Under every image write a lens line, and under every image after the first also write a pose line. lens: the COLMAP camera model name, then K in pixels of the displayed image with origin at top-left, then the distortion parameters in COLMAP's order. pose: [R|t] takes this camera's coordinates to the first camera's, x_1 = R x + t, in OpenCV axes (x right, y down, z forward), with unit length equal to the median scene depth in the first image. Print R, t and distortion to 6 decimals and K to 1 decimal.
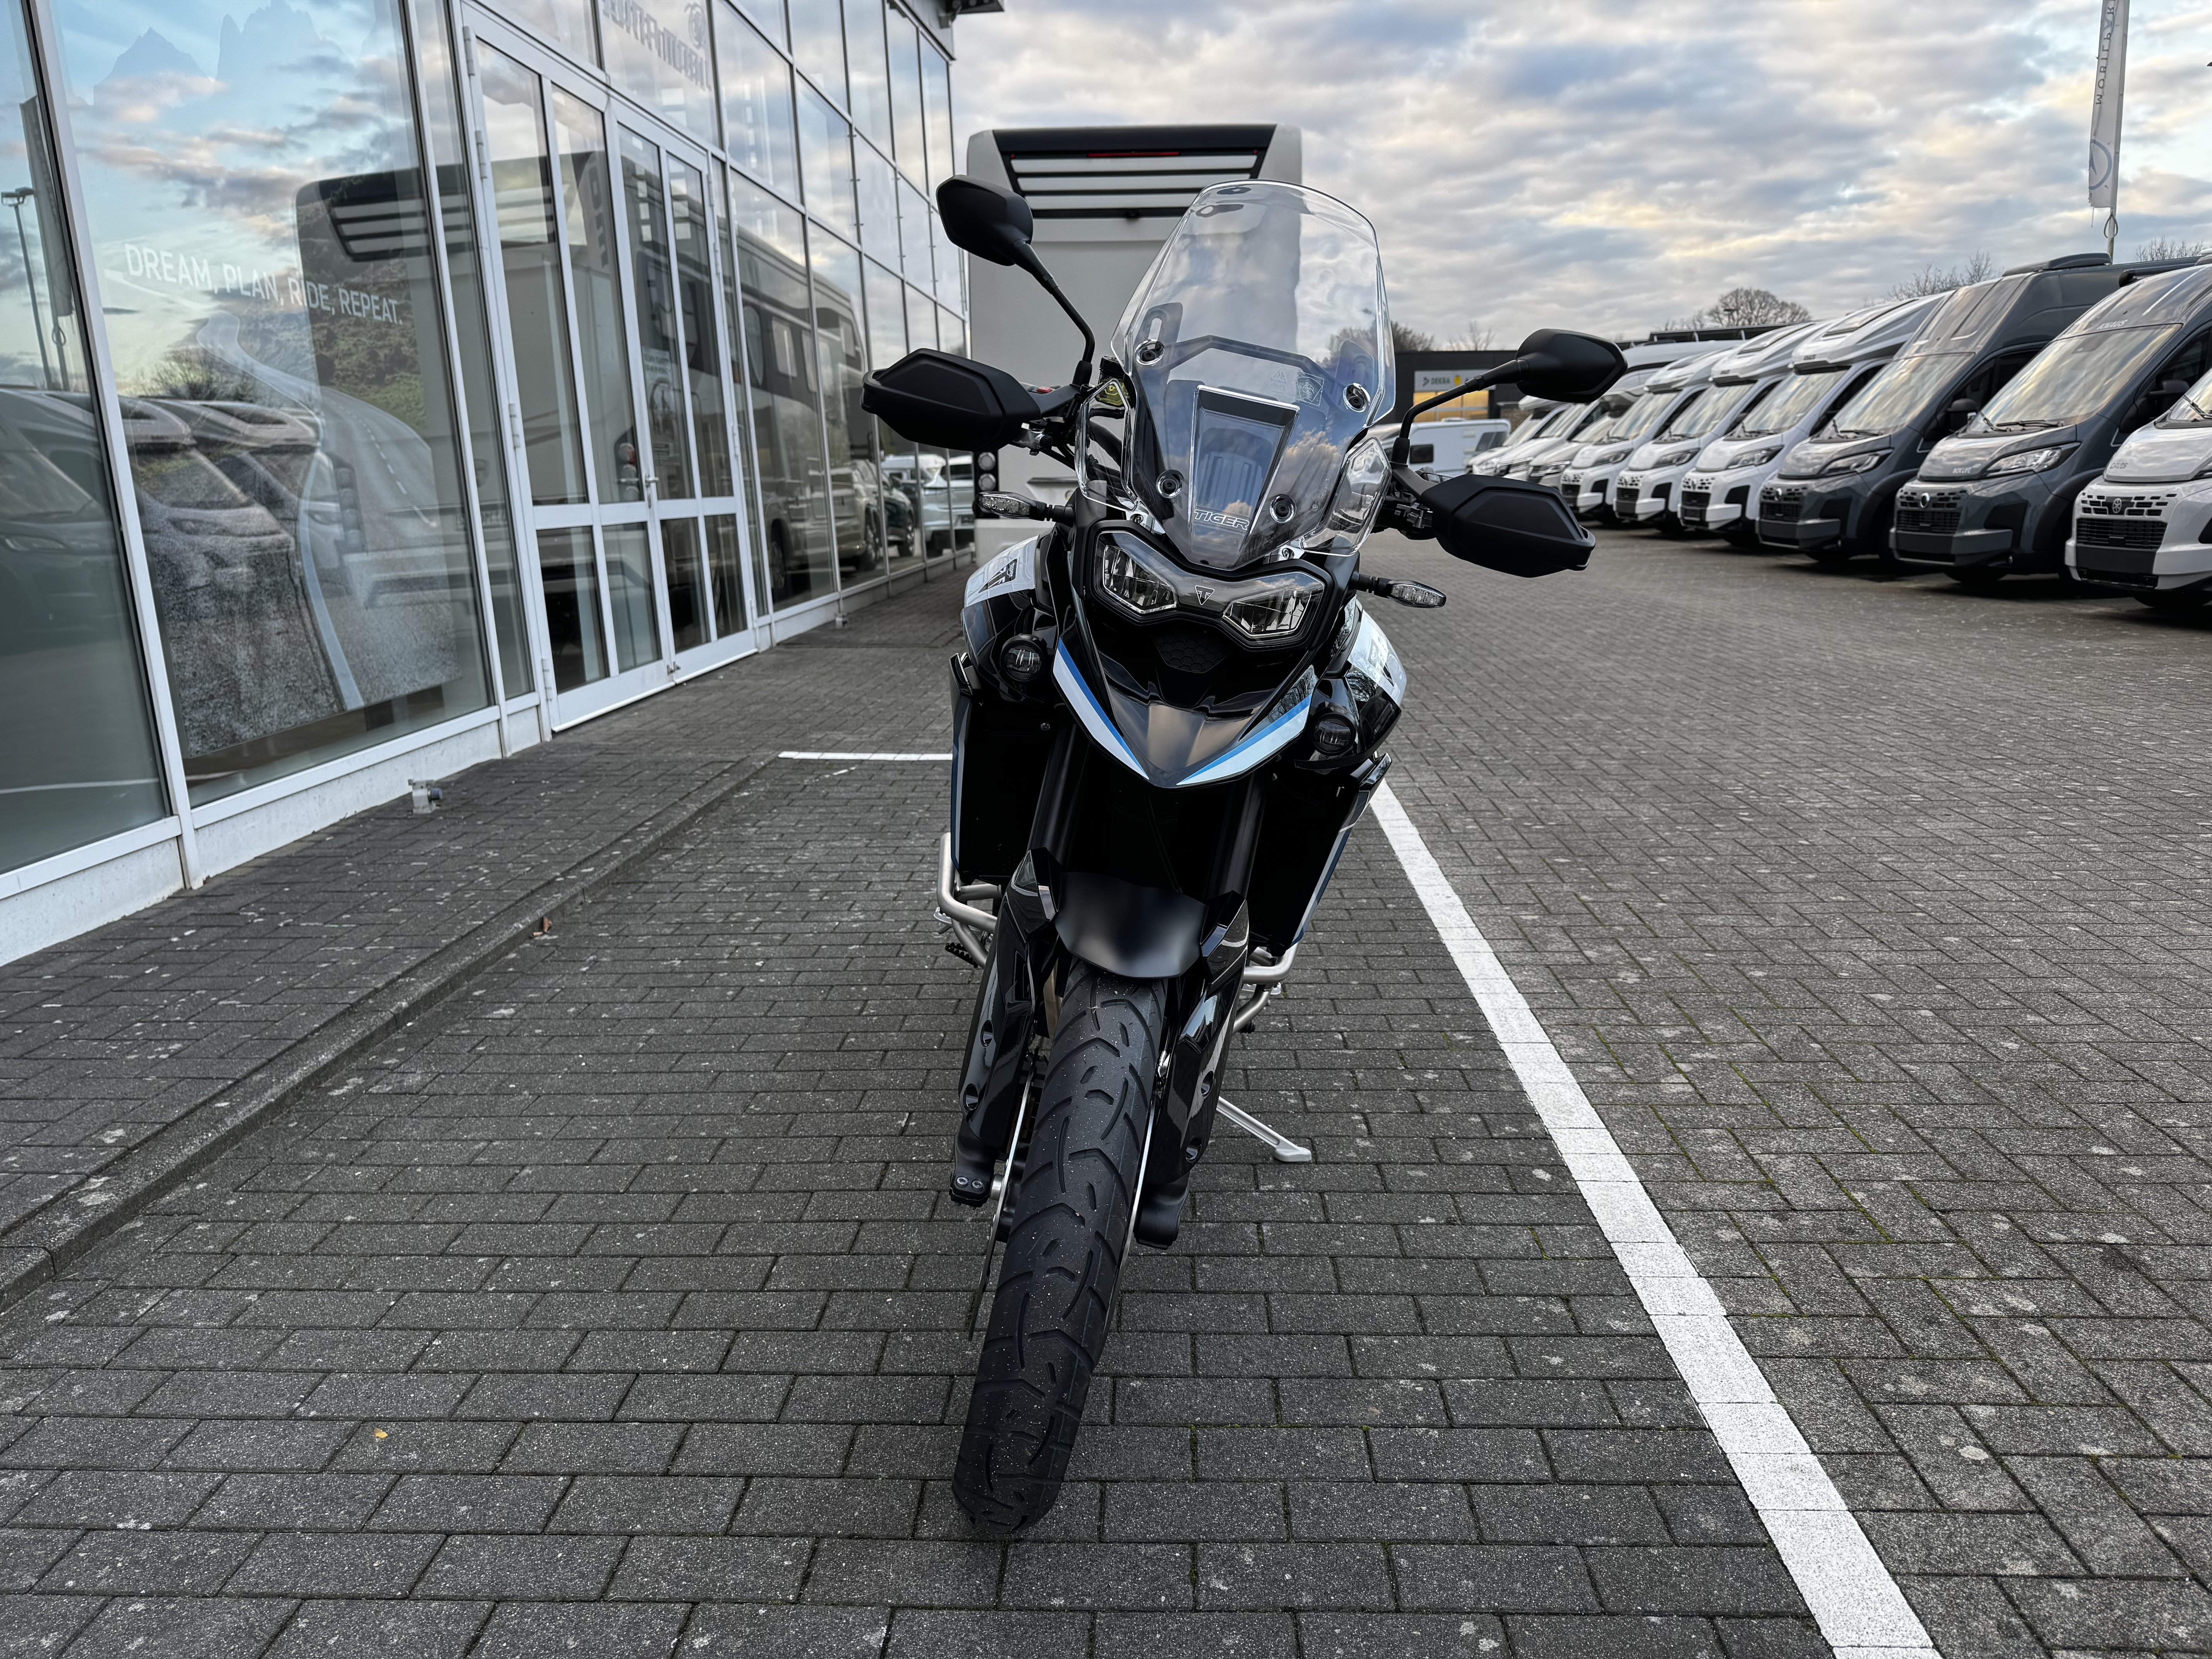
lens RADIAL K [[1539.1, 0, 1106.5], [0, 1539.1, 827.2], [0, 0, 1]] dist [0.067212, -0.092090]
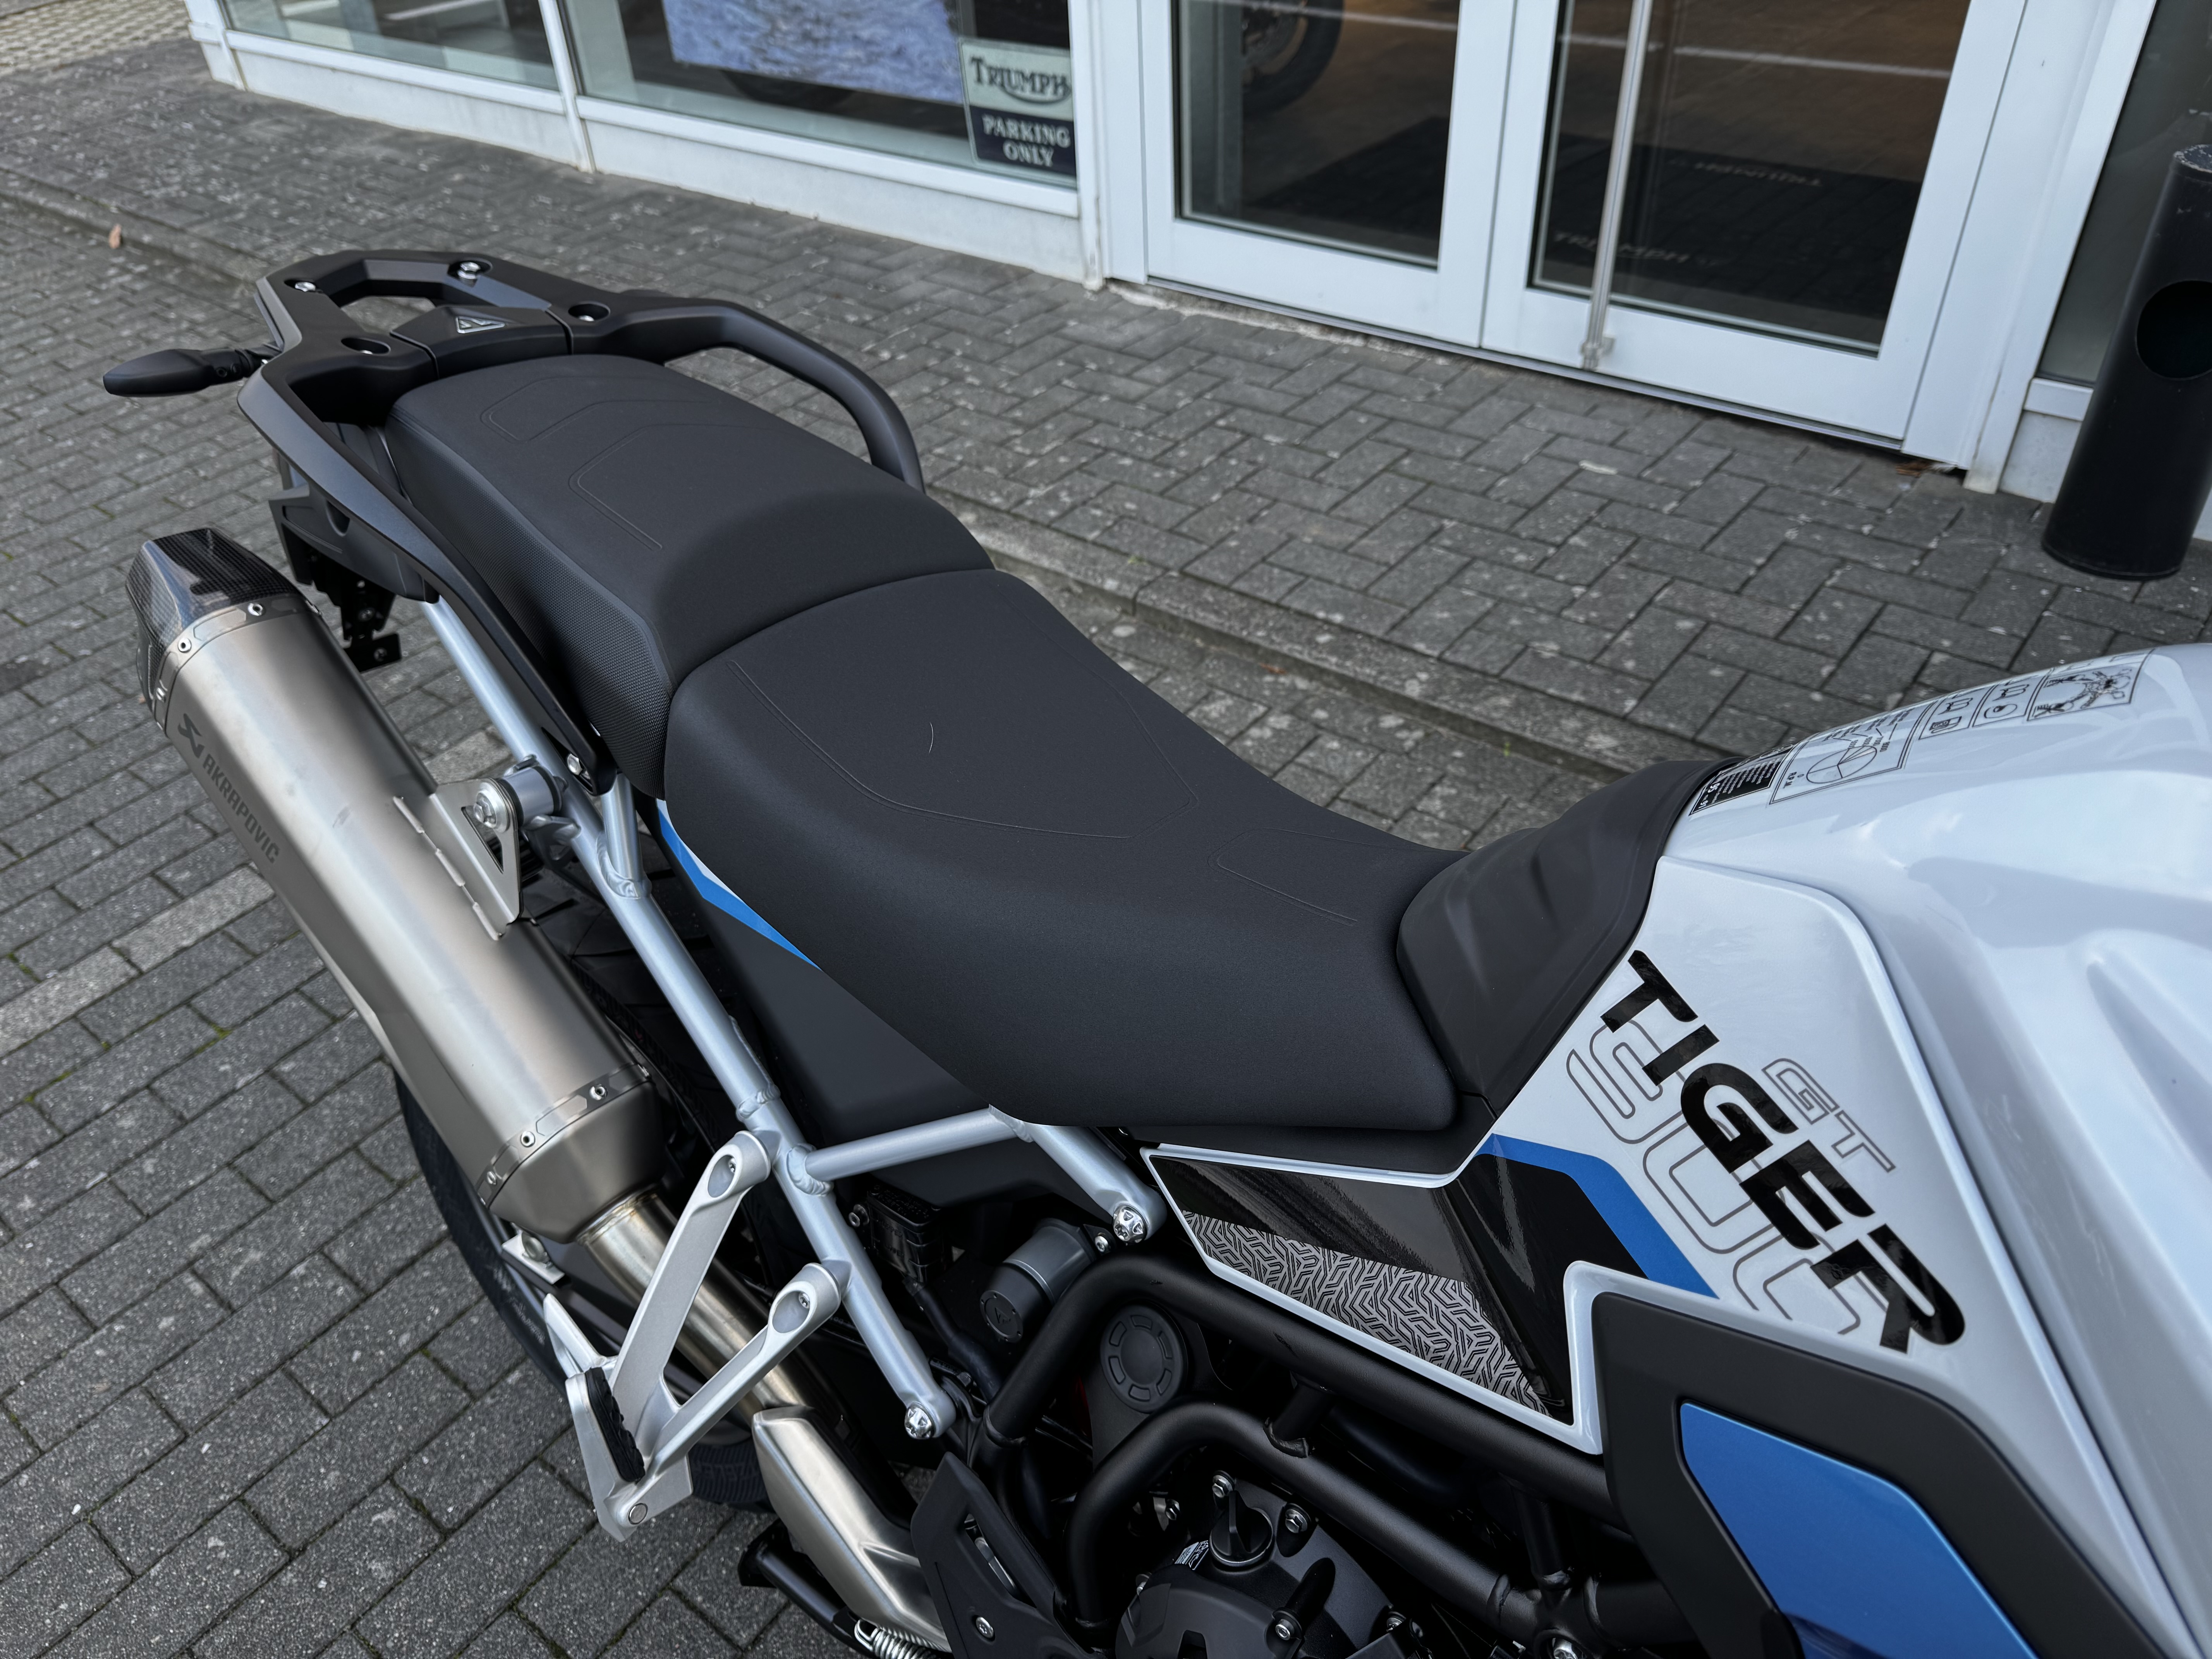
lens RADIAL K [[1569.2, 0, 1106.0], [0, 1569.2, 829.5], [0, 0, 1]] dist [0.001882, -0.007842]
pose [[-0.577912, 0.552329, -0.600792, 0.057250], [-0.114523, 0.674004, 0.729797, -0.185897], [0.808024, 0.490563, -0.326260, 0.522379]]
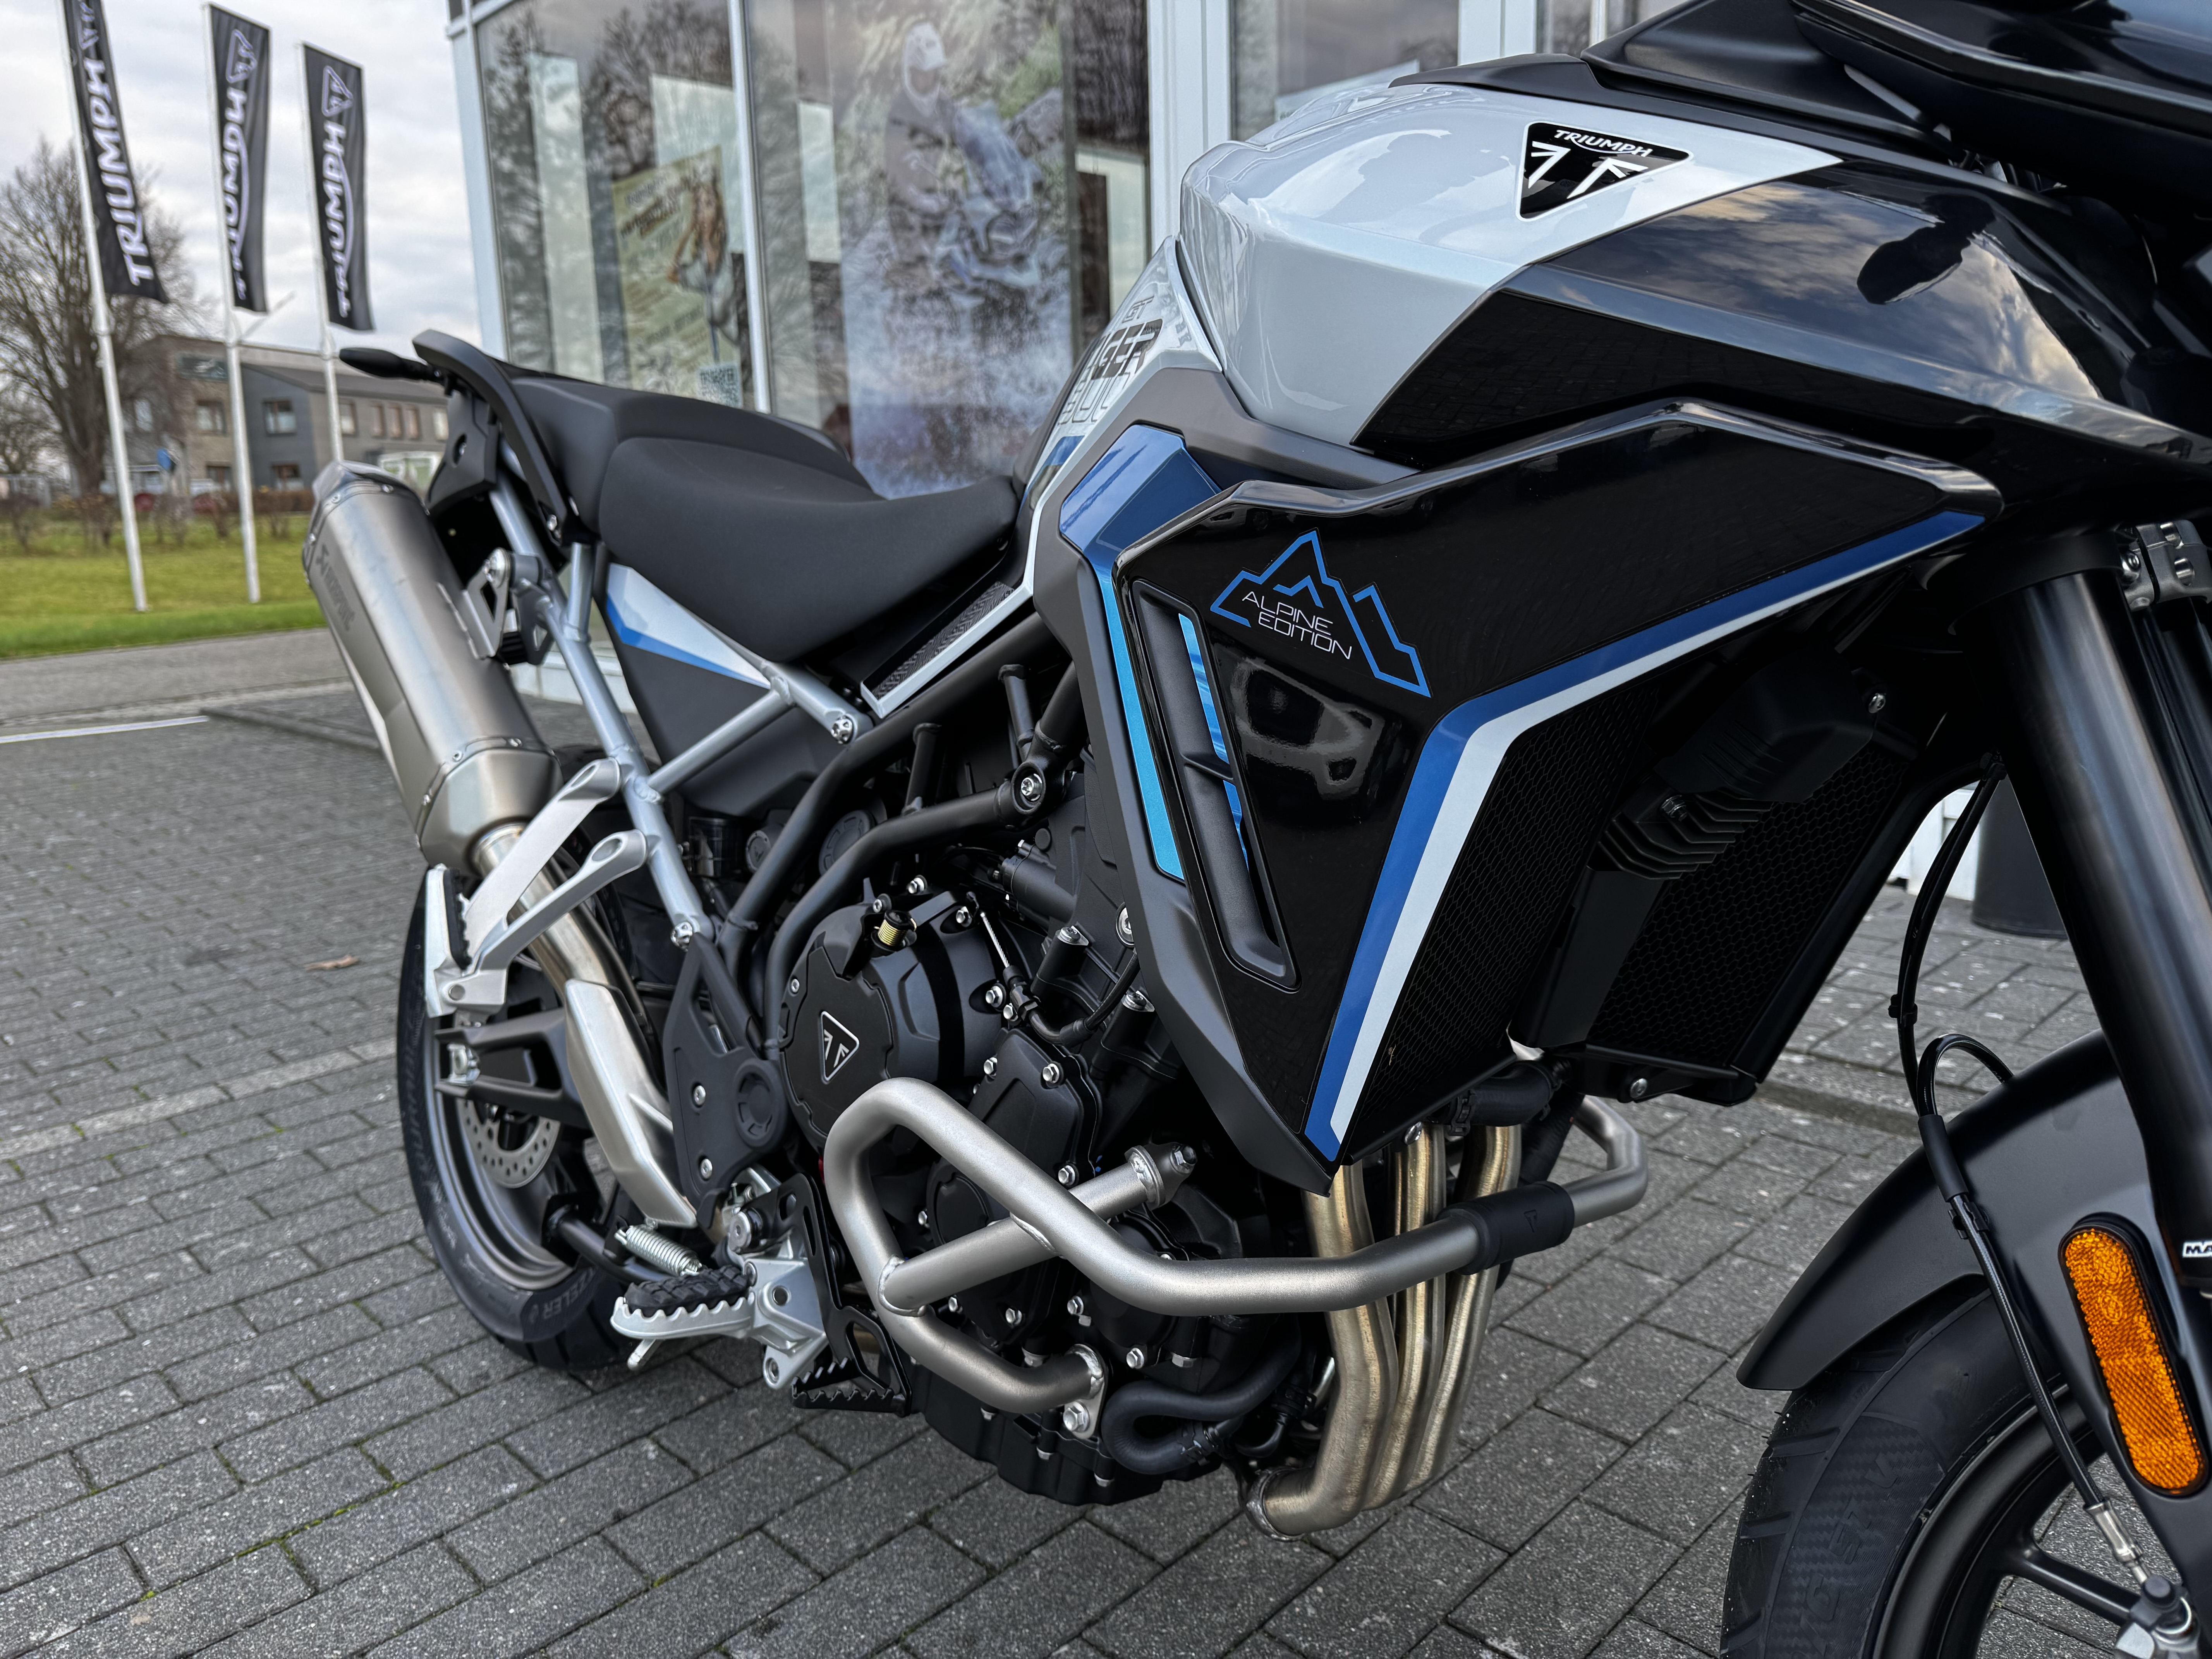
lens RADIAL K [[1573.4, 0, 1106.4], [0, 1573.4, 834.2], [0, 0, 1]] dist [-0.002296, -0.002646]
pose [[-0.681074, 0.205754, -0.702711, 0.125912], [-0.107710, 0.921114, 0.374096, -0.103546], [0.724249, 0.330476, -0.605185, 0.682817]]
